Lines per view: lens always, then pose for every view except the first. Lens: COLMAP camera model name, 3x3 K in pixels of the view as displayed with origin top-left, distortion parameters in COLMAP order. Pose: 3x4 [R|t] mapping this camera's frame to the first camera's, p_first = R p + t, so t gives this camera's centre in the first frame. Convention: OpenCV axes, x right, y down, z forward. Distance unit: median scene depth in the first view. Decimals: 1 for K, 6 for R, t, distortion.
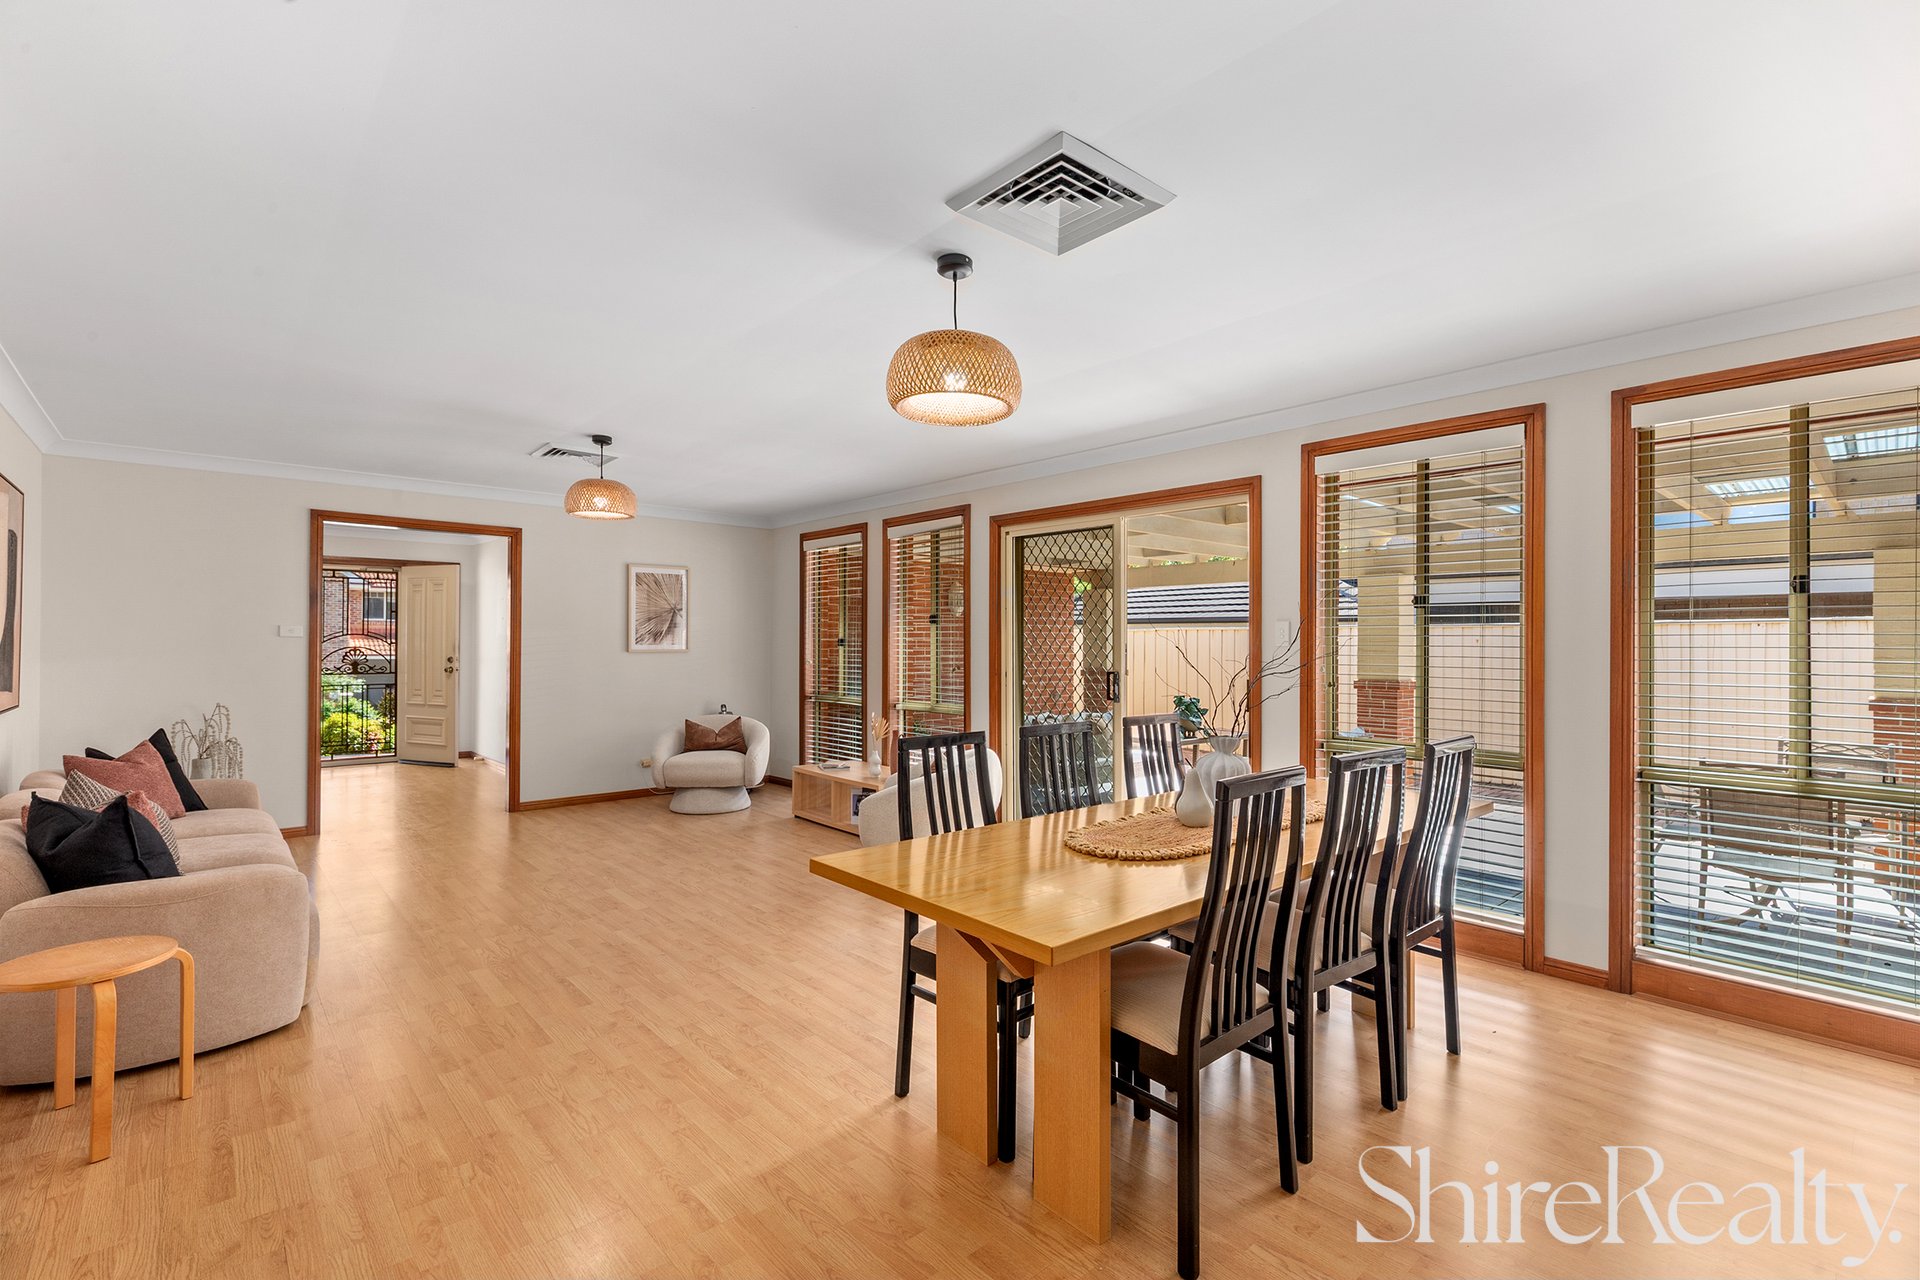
lens RADIAL K [[876.5, 0, 958.1], [0, 876.5, 642.9], [0, 0, 1]] dist [-0.000824, 0.000055]
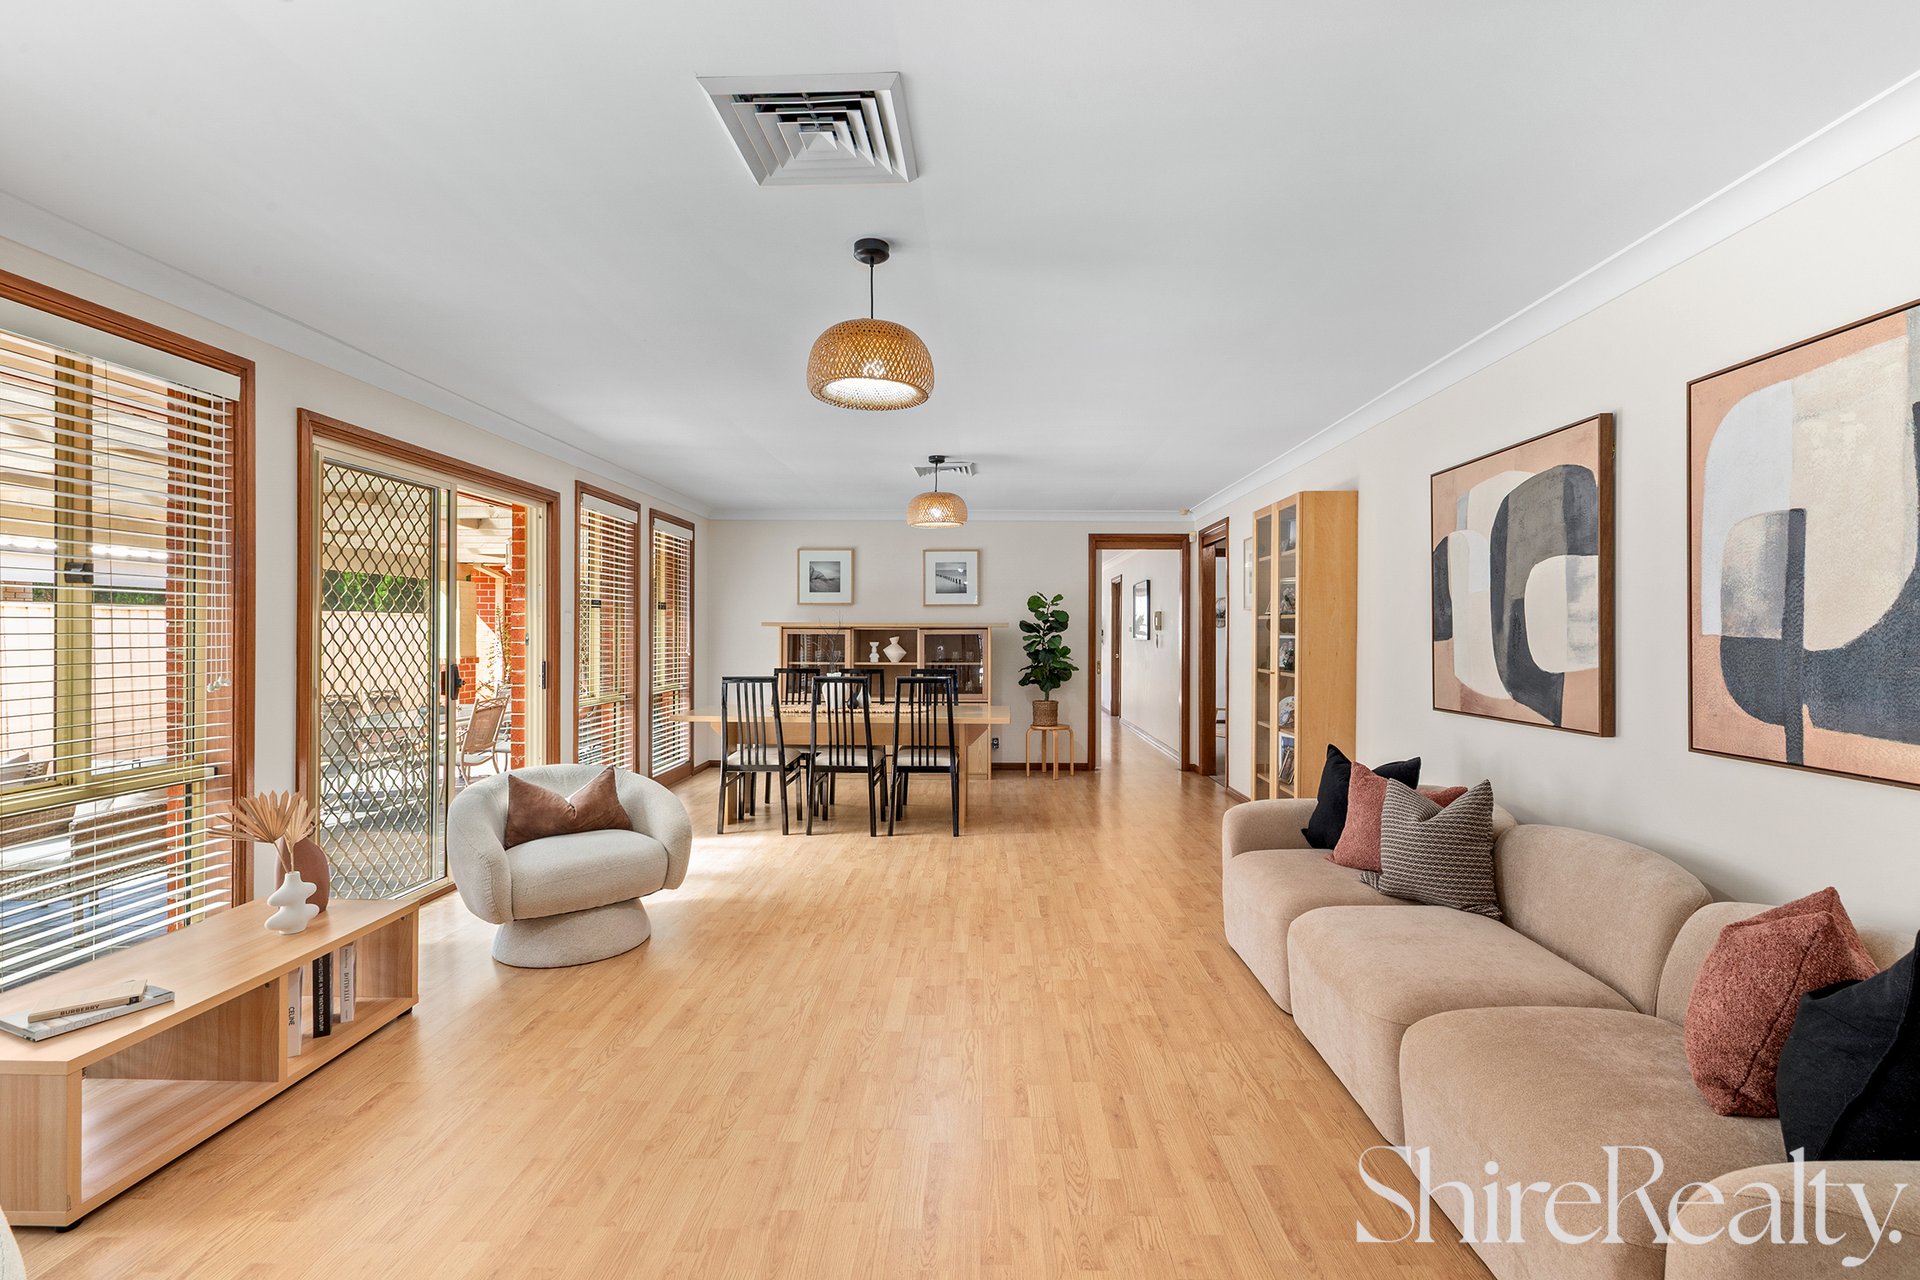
lens RADIAL K [[876.5, 0, 960.4], [0, 876.5, 632.2], [0, 0, 1]] dist [-0.000824, 0.000055]
pose [[-0.737718, -0.005709, 0.675085, -0.987224], [-0.006425, 0.999978, 0.001436, -0.009200], [-0.675079, -0.003278, -0.737738, 1.648346]]
